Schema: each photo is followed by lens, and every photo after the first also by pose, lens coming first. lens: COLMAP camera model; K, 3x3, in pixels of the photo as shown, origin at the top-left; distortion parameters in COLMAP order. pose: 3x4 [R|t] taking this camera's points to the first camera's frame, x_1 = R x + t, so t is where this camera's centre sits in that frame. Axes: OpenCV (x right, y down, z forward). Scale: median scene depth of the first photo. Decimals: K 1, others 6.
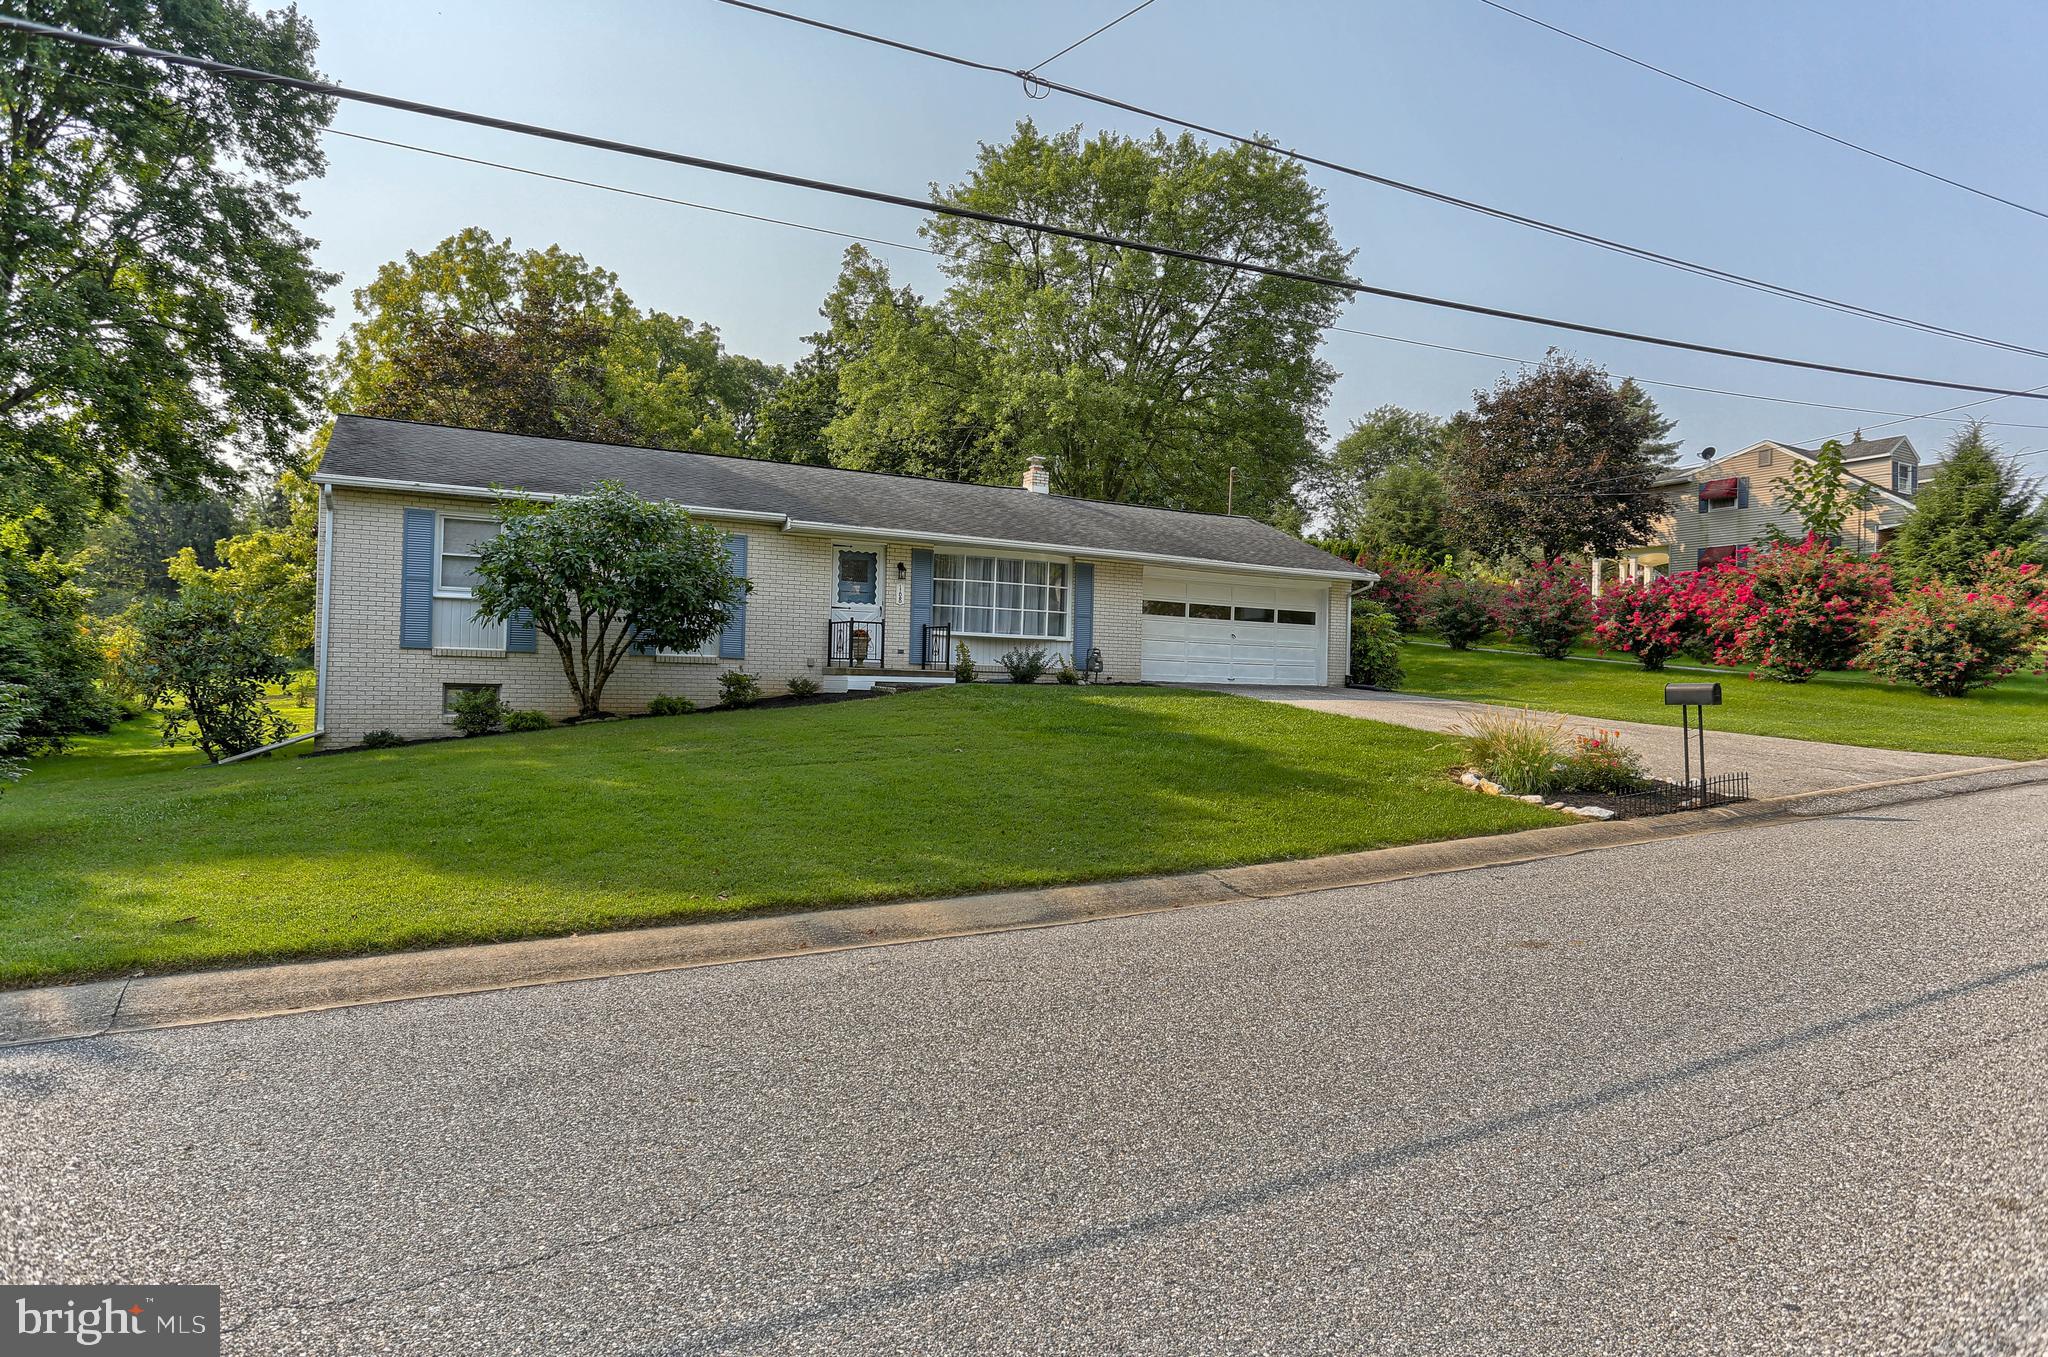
lens RADIAL K [[1213.1, 0, 1021.6], [0, 1213.1, 693.9], [0, 0, 1]] dist [-0.024883, -0.003143]
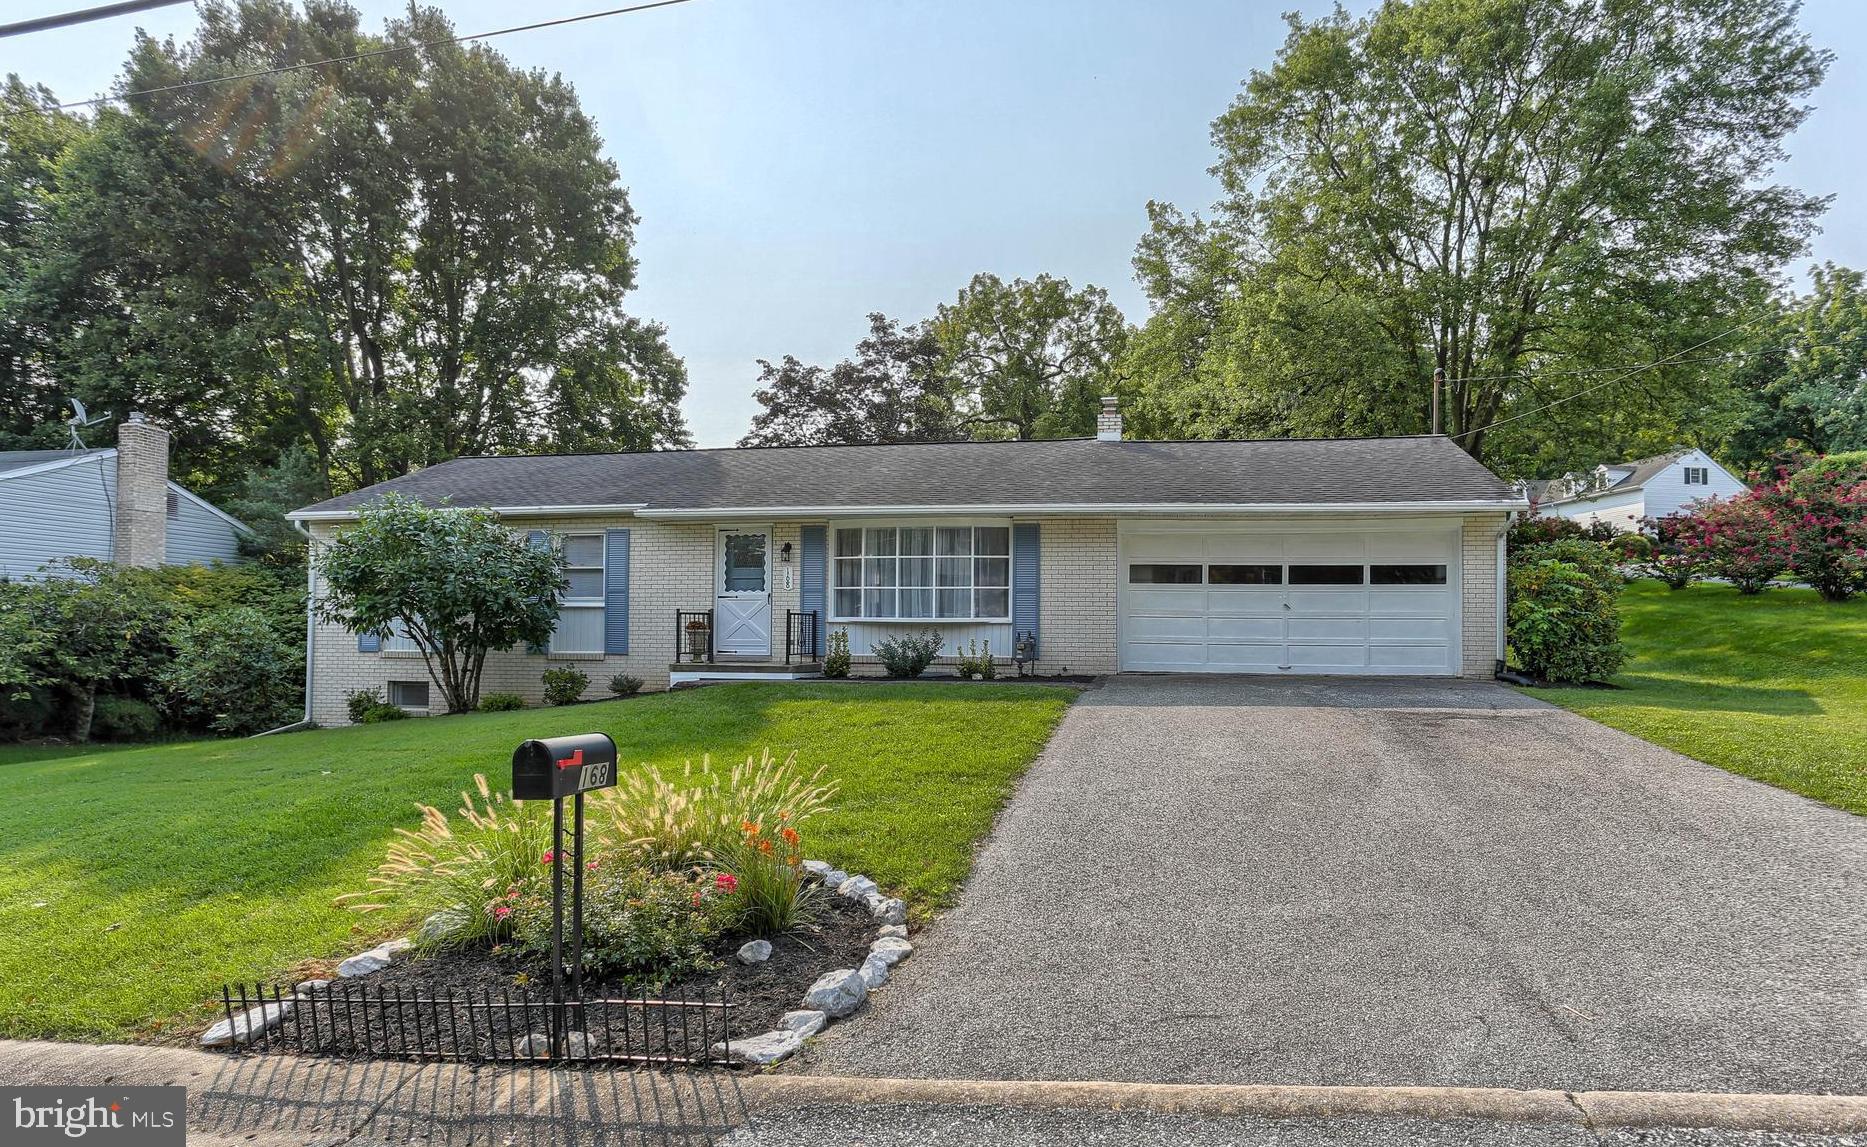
lens RADIAL K [[1086.6, 0, 997.4], [0, 1086.6, 663.5], [0, 0, 1]] dist [-0.039748, 0.004834]
pose [[0.778950, -0.006623, -0.627052, 0.419834], [0.005282, 0.999978, -0.004001, -0.012227], [0.627064, -0.000195, 0.778967, 0.378062]]
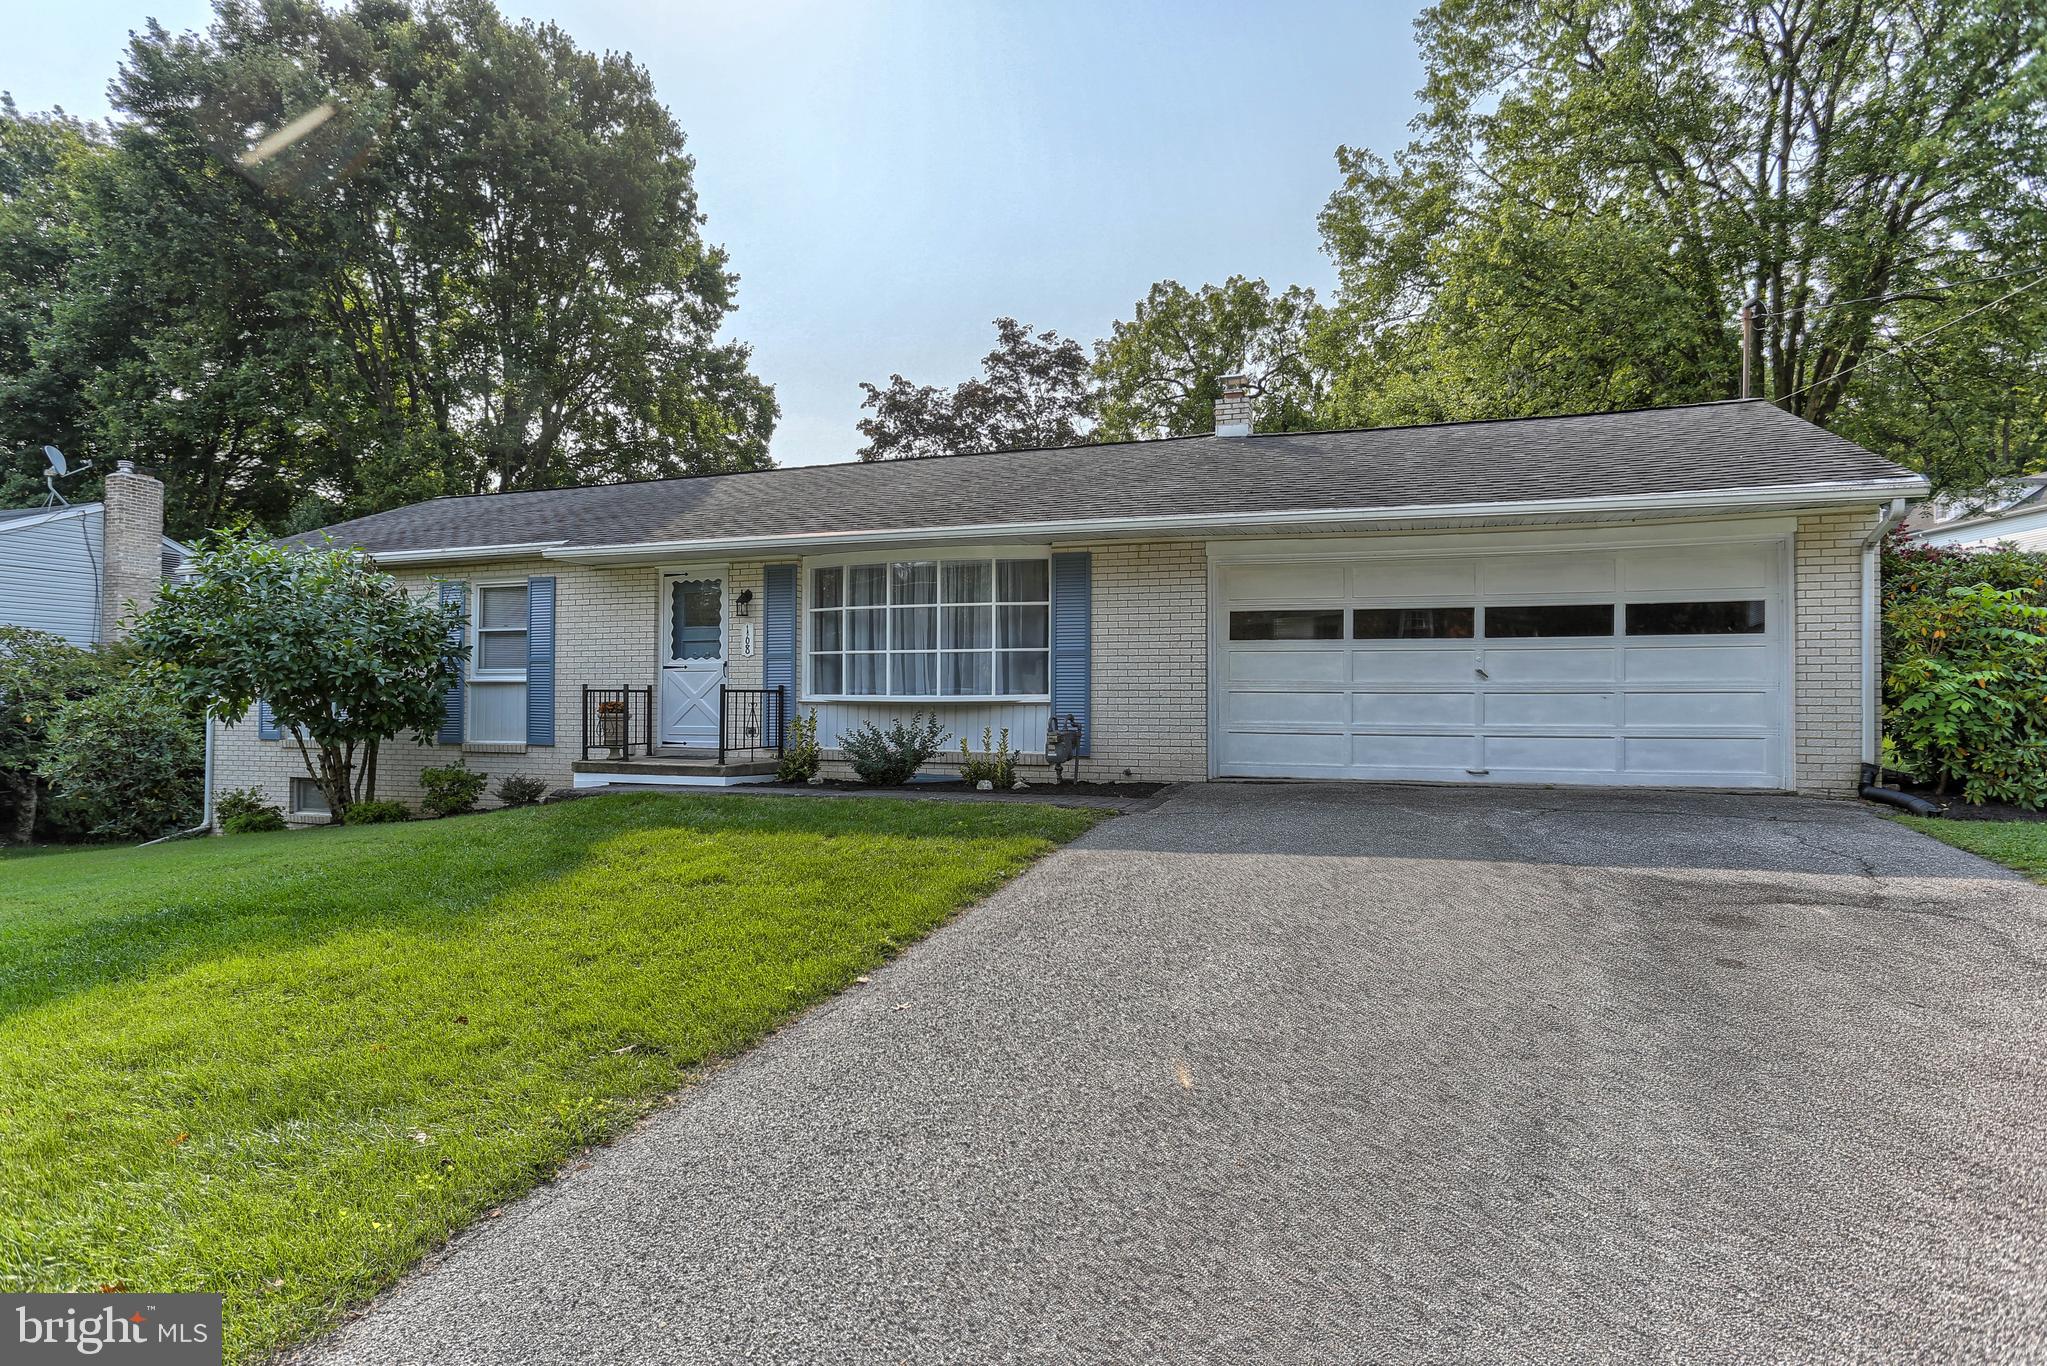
lens RADIAL K [[1170.0, 0, 1017.0], [0, 1170.0, 726.7], [0, 0, 1]] dist [-0.023408, 0.009182]
pose [[0.654627, -0.012036, -0.755856, 0.365918], [0.003968, 0.999914, -0.012486, -0.022808], [0.755942, 0.005174, 0.654618, 0.565127]]
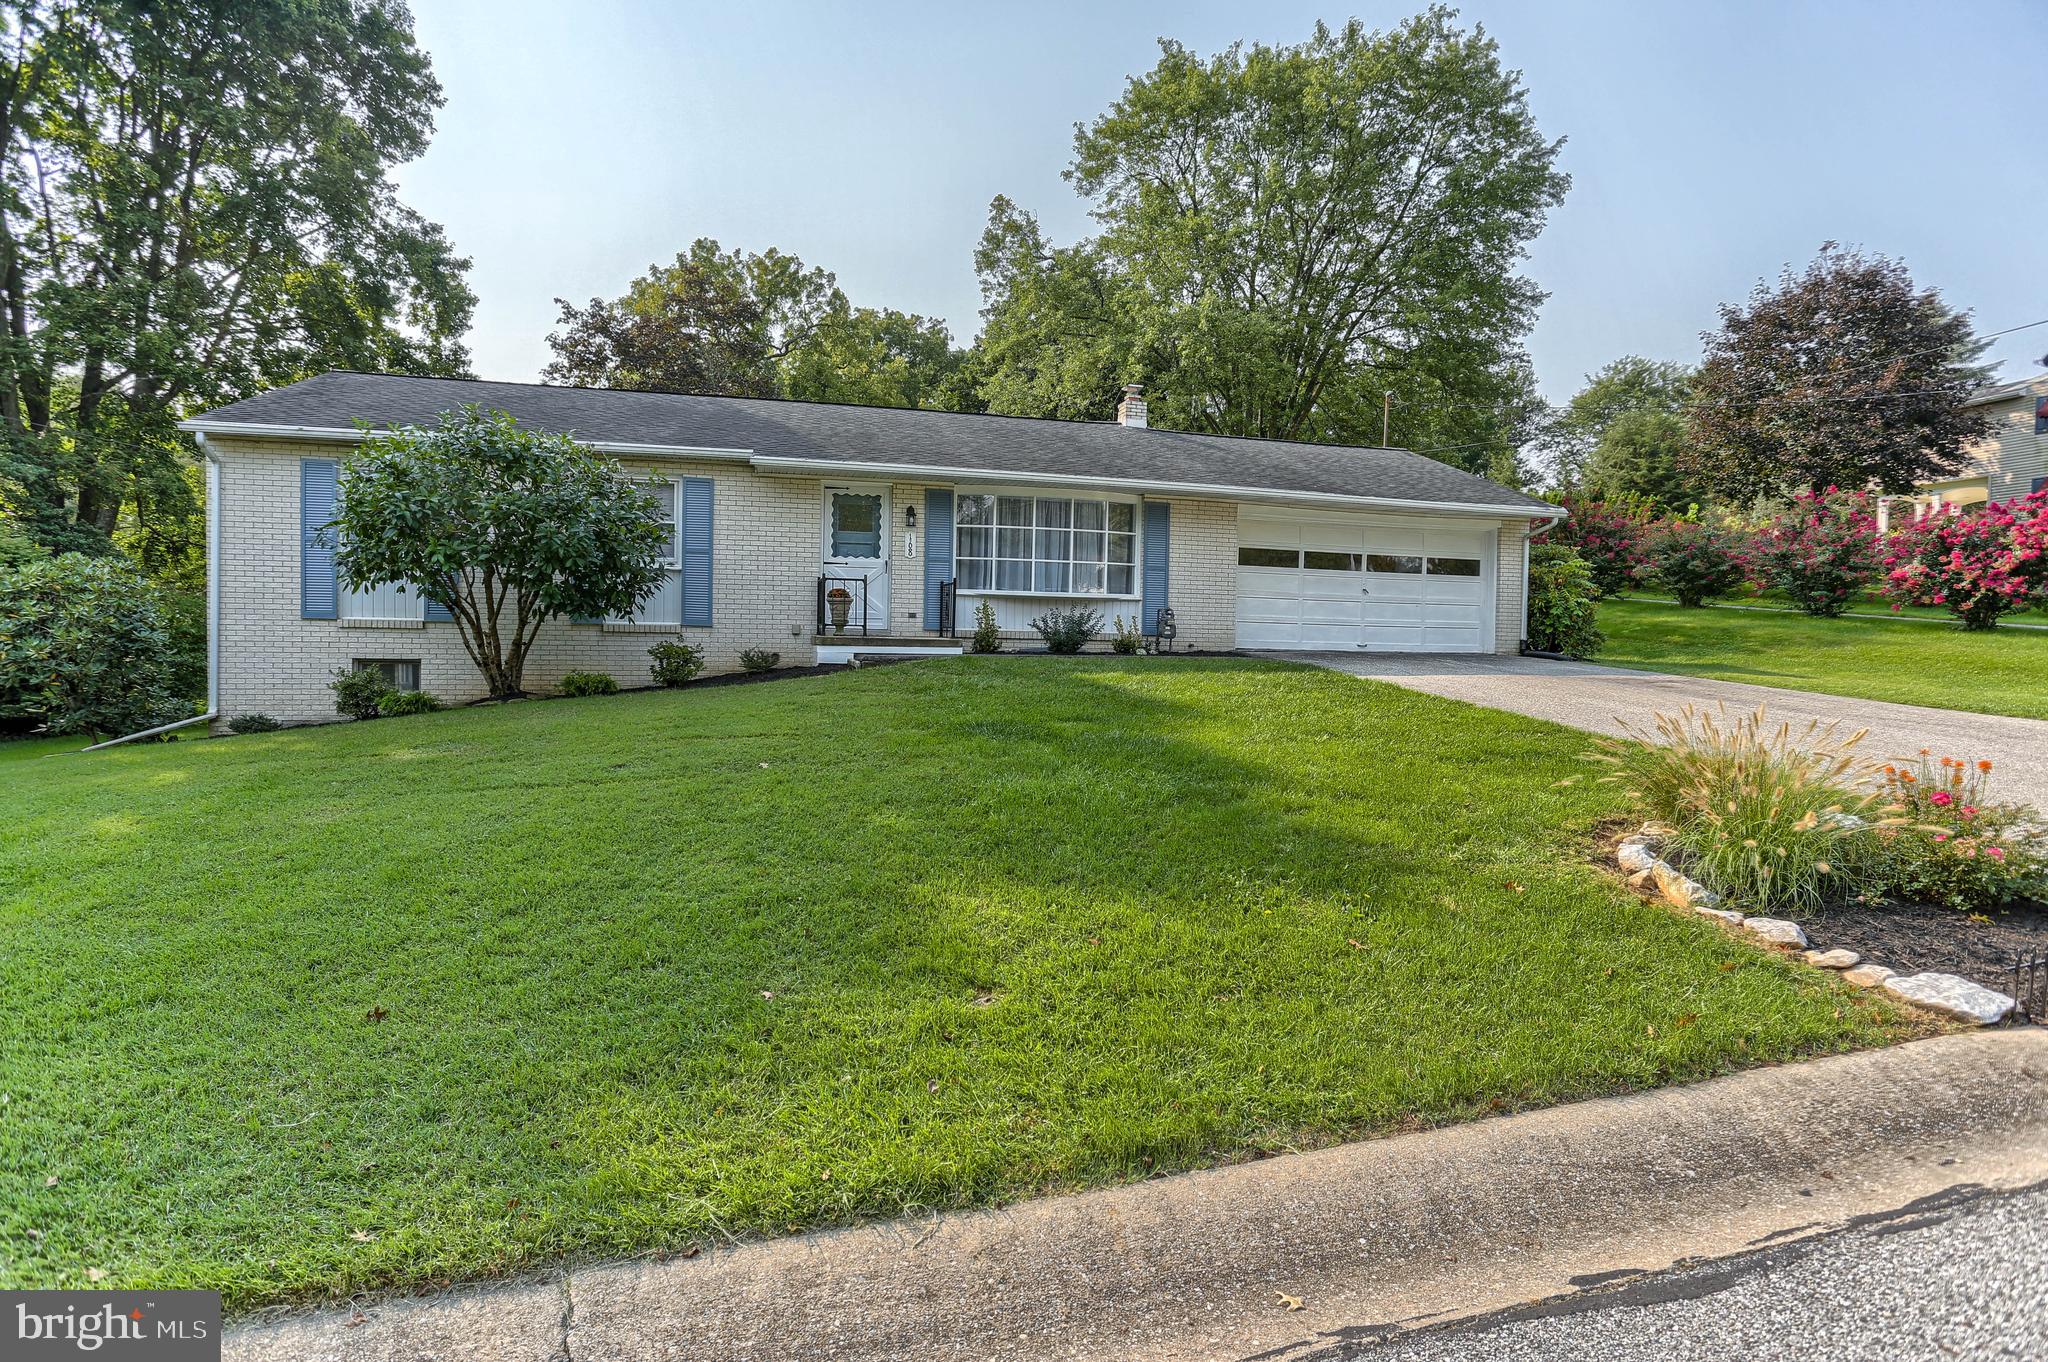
lens RADIAL K [[1038.6, 0, 1015.1], [0, 1038.6, 688.6], [0, 0, 1]] dist [-0.037153, 0.016066]
pose [[0.968480, 0.005178, -0.249036, 0.115694], [0.003062, 0.999461, 0.032689, -0.006397], [0.249071, -0.032422, 0.967942, 0.267779]]
